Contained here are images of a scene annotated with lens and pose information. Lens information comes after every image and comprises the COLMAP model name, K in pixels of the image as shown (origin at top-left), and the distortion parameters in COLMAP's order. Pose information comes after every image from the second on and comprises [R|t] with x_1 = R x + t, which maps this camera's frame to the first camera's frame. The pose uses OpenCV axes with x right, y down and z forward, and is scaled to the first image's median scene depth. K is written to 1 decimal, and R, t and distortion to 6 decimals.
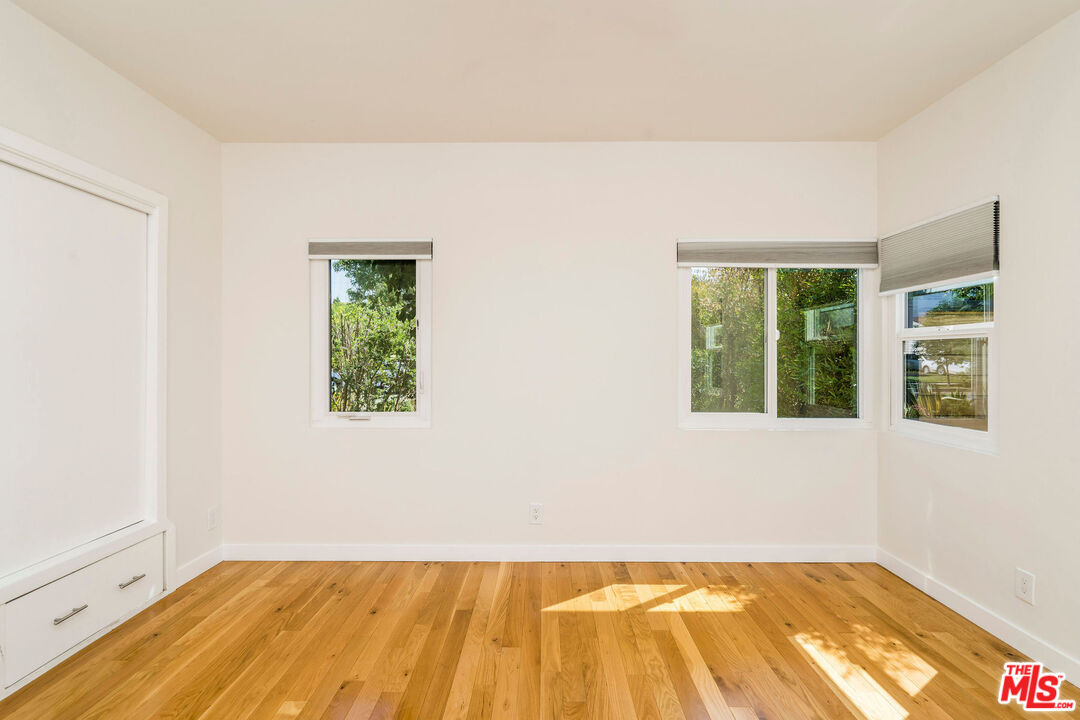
lens RADIAL K [[490.9, 0, 526.3], [0, 490.9, 356.2], [0, 0, 1]] dist [-0.000958, 0.000343]
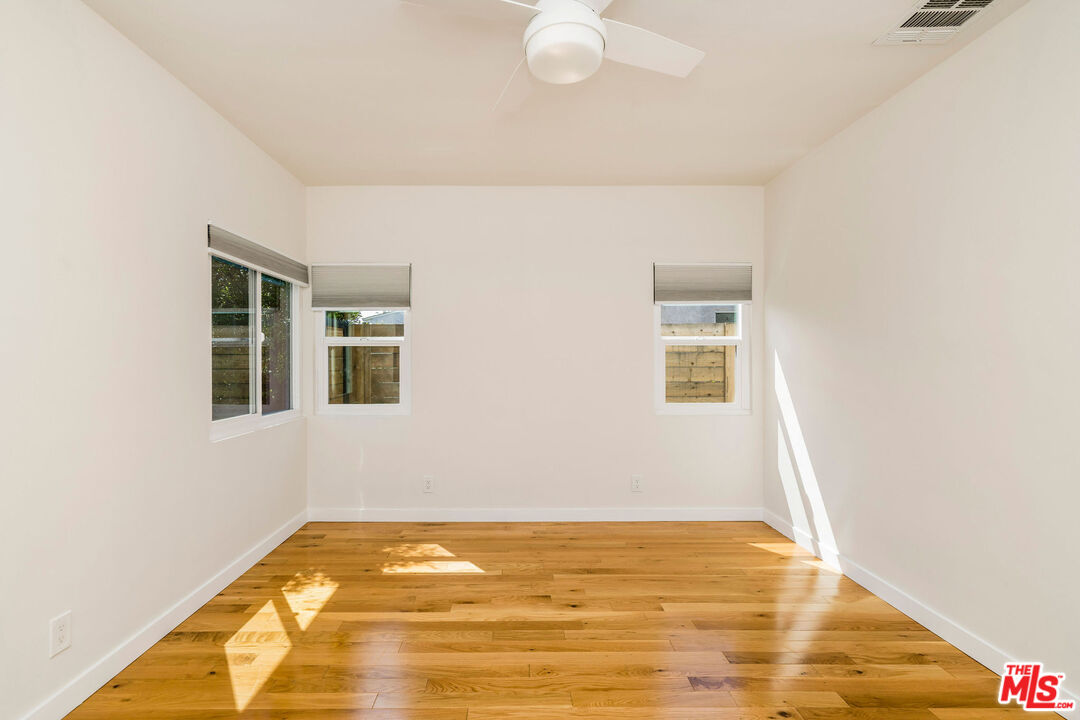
lens RADIAL K [[490.9, 0, 526.3], [0, 490.9, 356.2], [0, 0, 1]] dist [-0.000958, 0.000343]
pose [[-0.017917, 0.002472, 0.999836, -0.633293], [0.001953, 0.999995, -0.002437, 0.001105], [-0.999838, 0.001909, -0.017922, 0.531481]]
